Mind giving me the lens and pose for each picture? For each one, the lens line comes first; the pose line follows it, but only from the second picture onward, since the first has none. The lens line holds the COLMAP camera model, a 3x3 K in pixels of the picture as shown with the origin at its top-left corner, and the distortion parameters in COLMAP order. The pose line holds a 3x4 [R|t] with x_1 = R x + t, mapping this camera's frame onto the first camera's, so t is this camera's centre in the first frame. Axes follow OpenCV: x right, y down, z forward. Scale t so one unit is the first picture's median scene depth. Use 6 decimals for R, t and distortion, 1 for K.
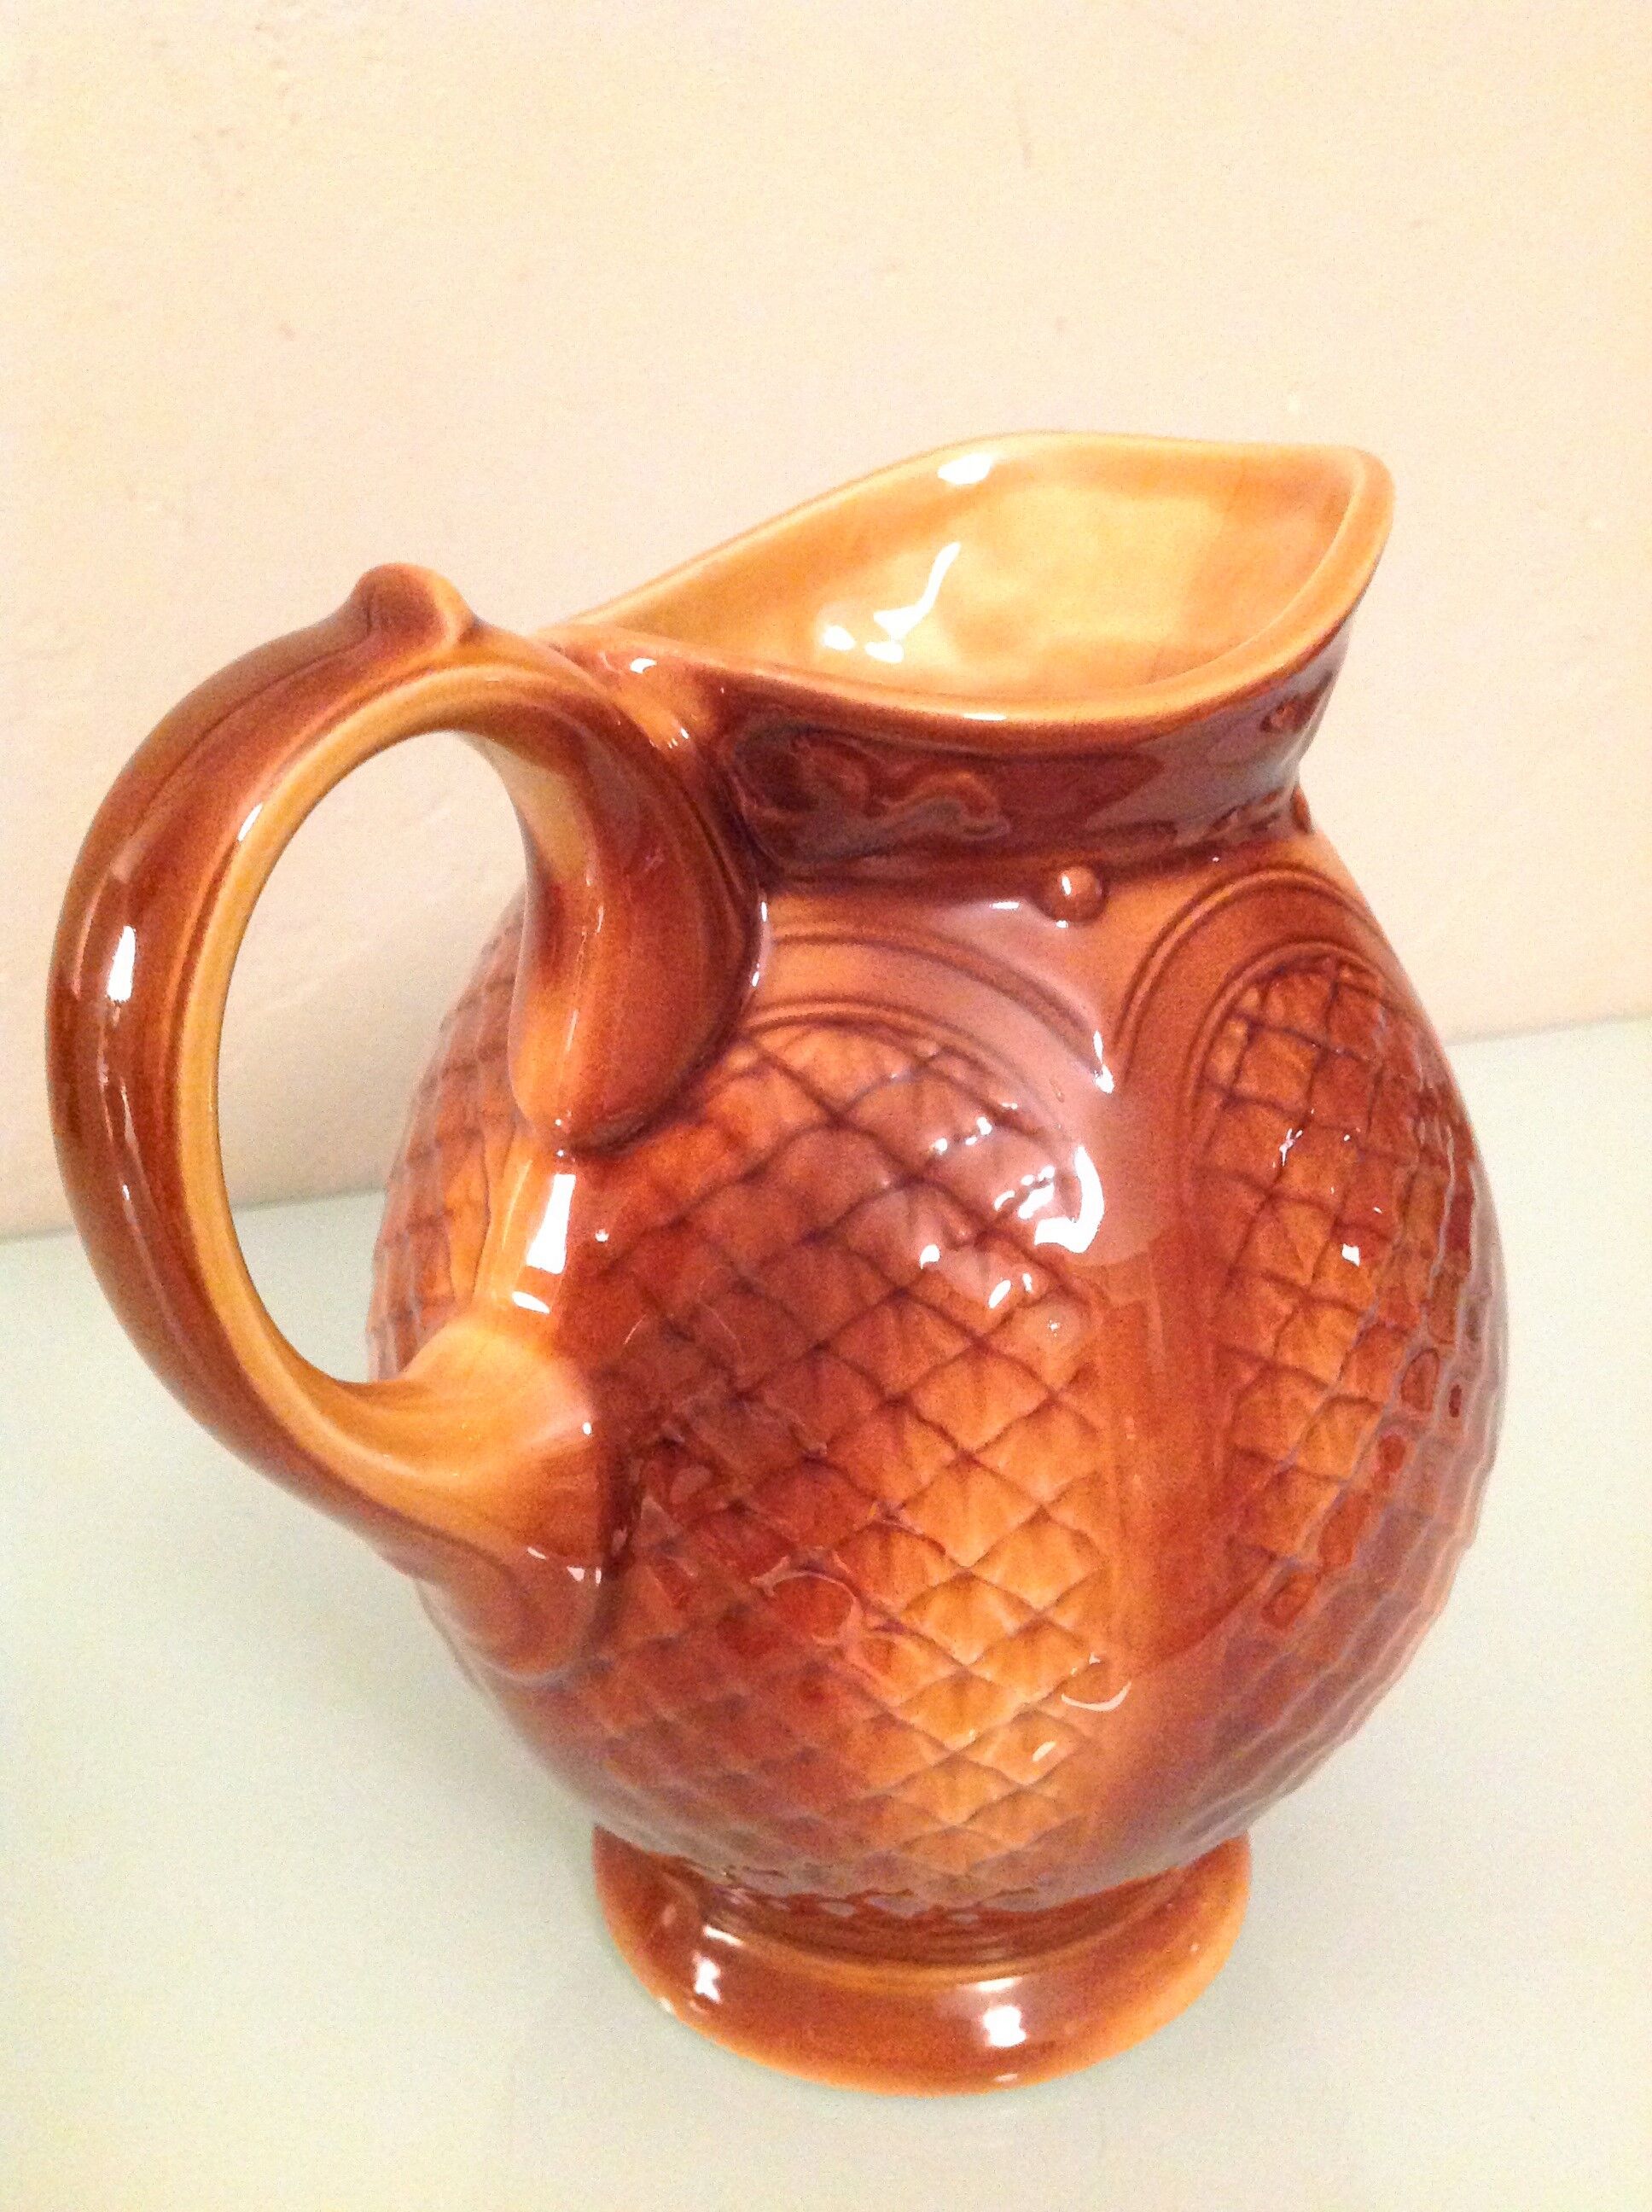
lens RADIAL K [[2282.4, 0, 826.0], [0, 2282.4, 1106.0], [0, 0, 1]] dist [0.014129, 0.006700]
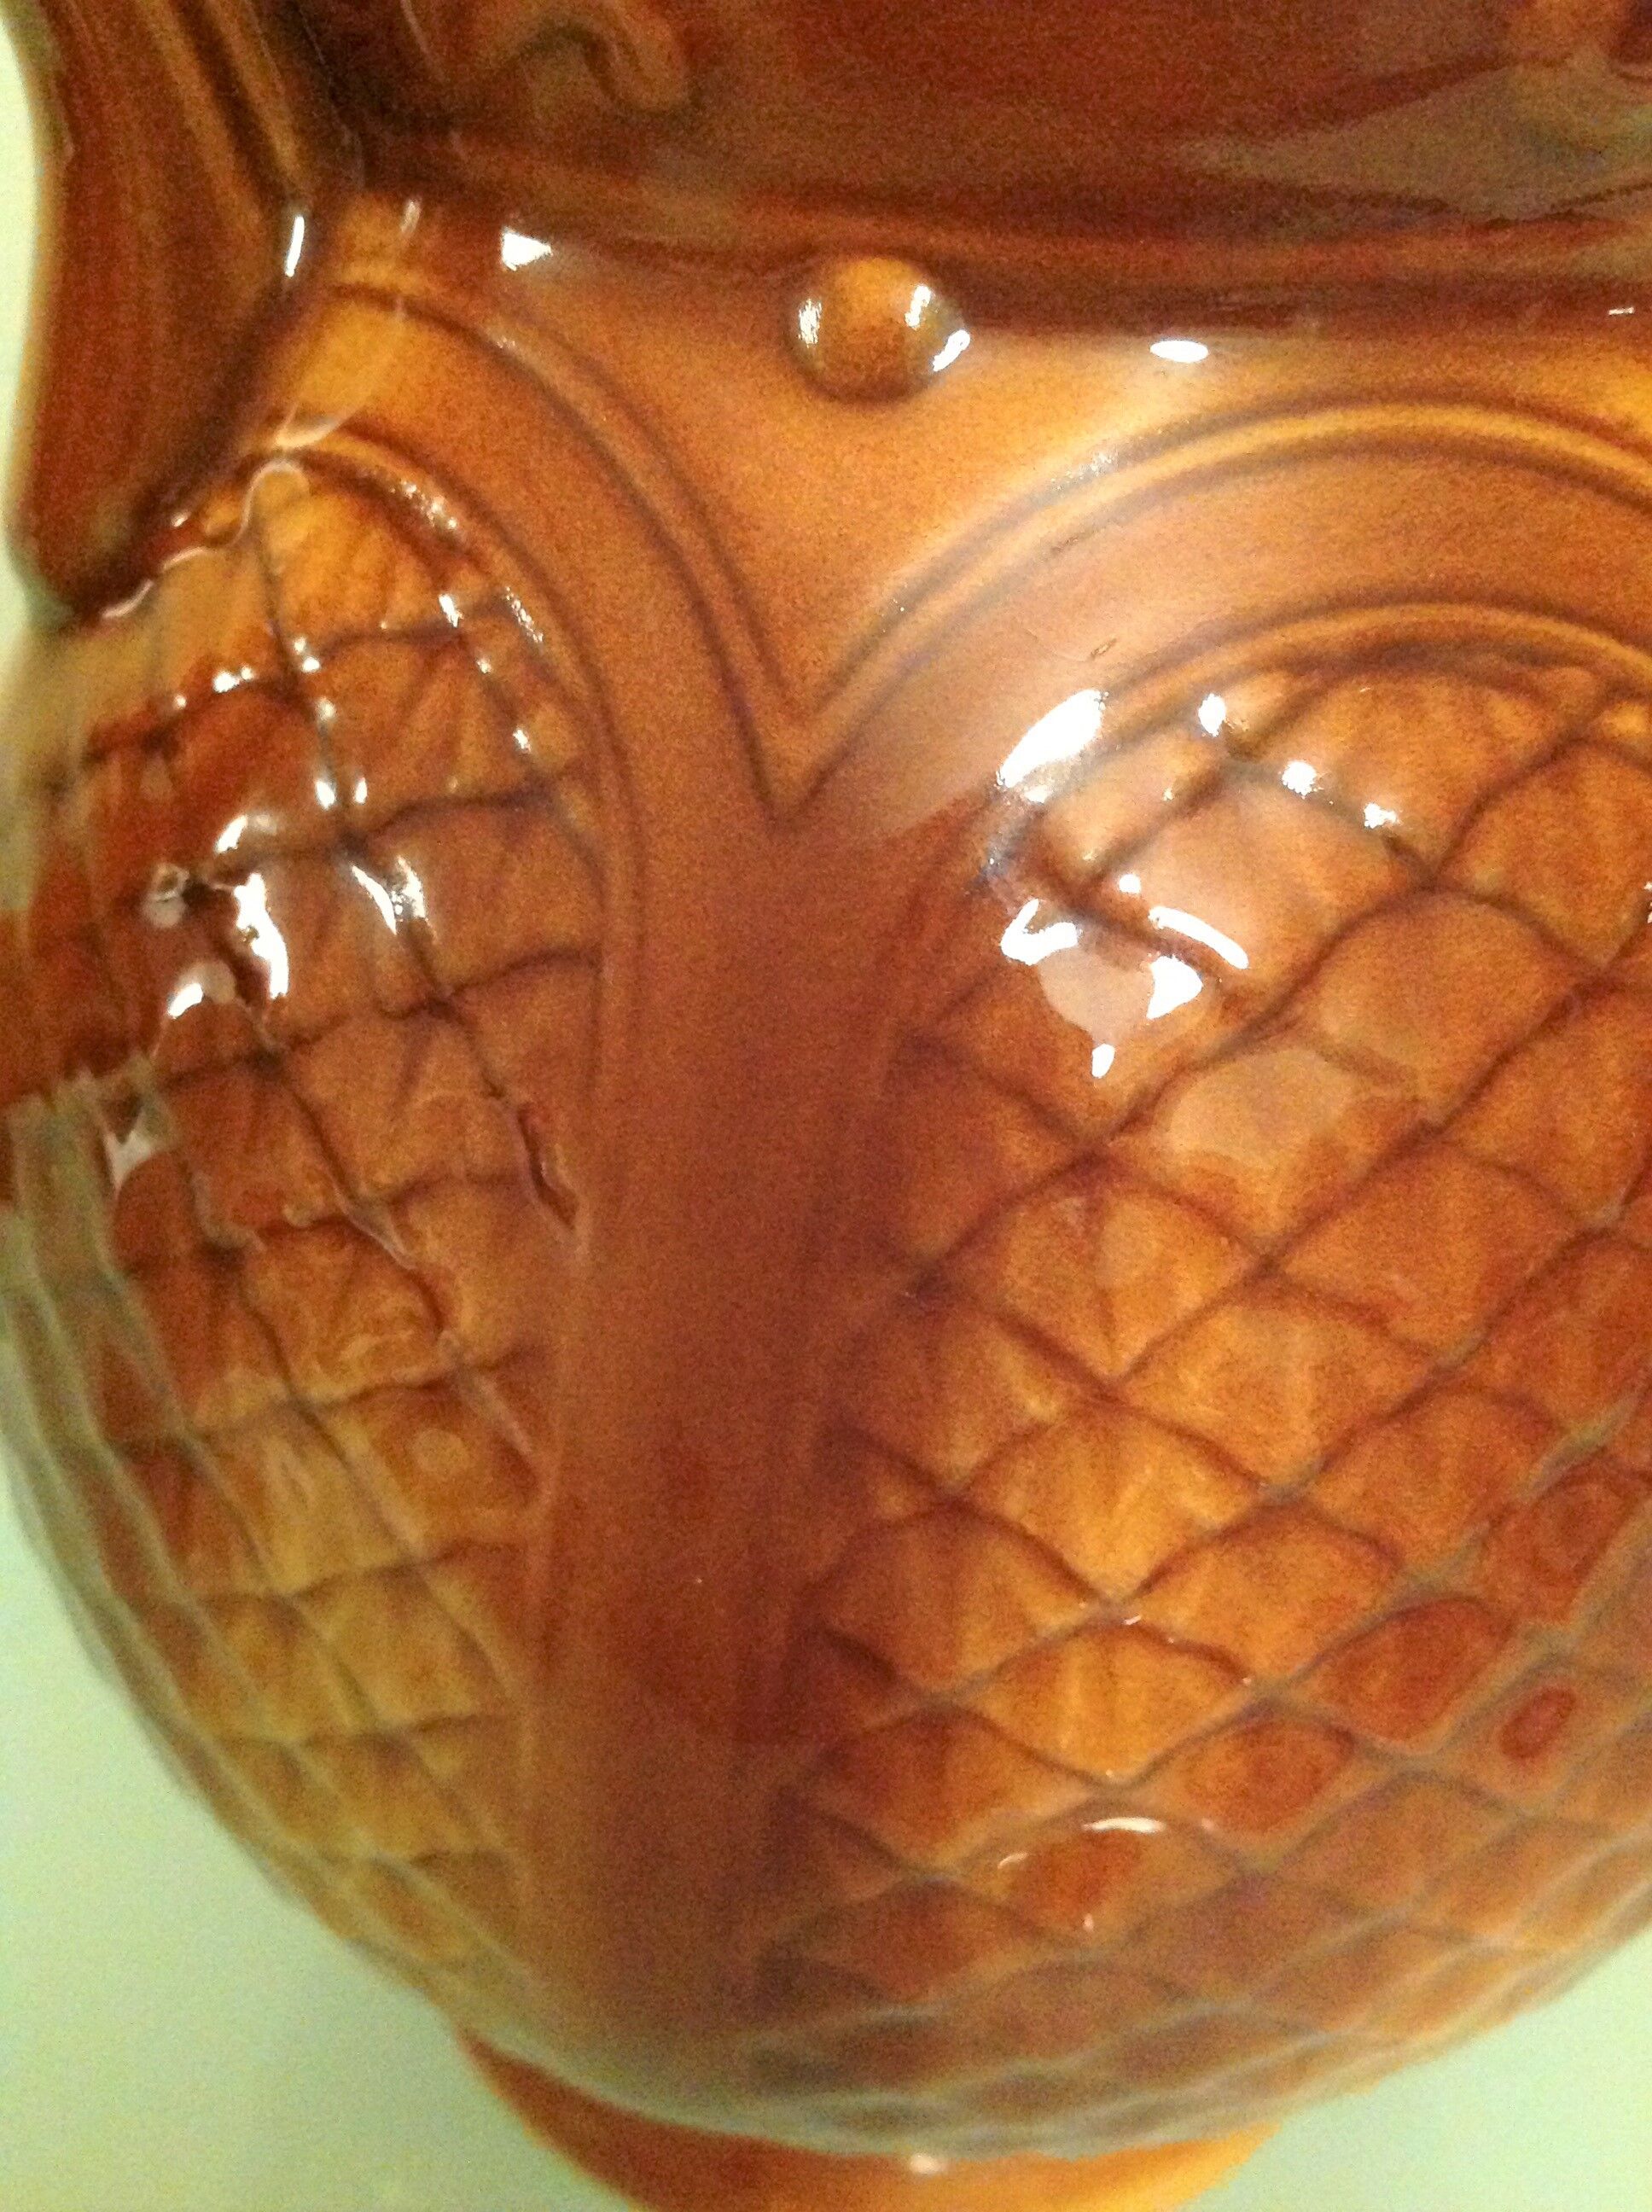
lens RADIAL K [[2282.4, 0, 826.0], [0, 2282.4, 1106.0], [0, 0, 1]] dist [0.014129, 0.006700]
pose [[0.825392, 0.372288, -0.424416, 0.332842], [-0.263240, 0.918830, 0.294035, -0.082779], [0.499432, -0.130971, 0.856396, 0.611388]]
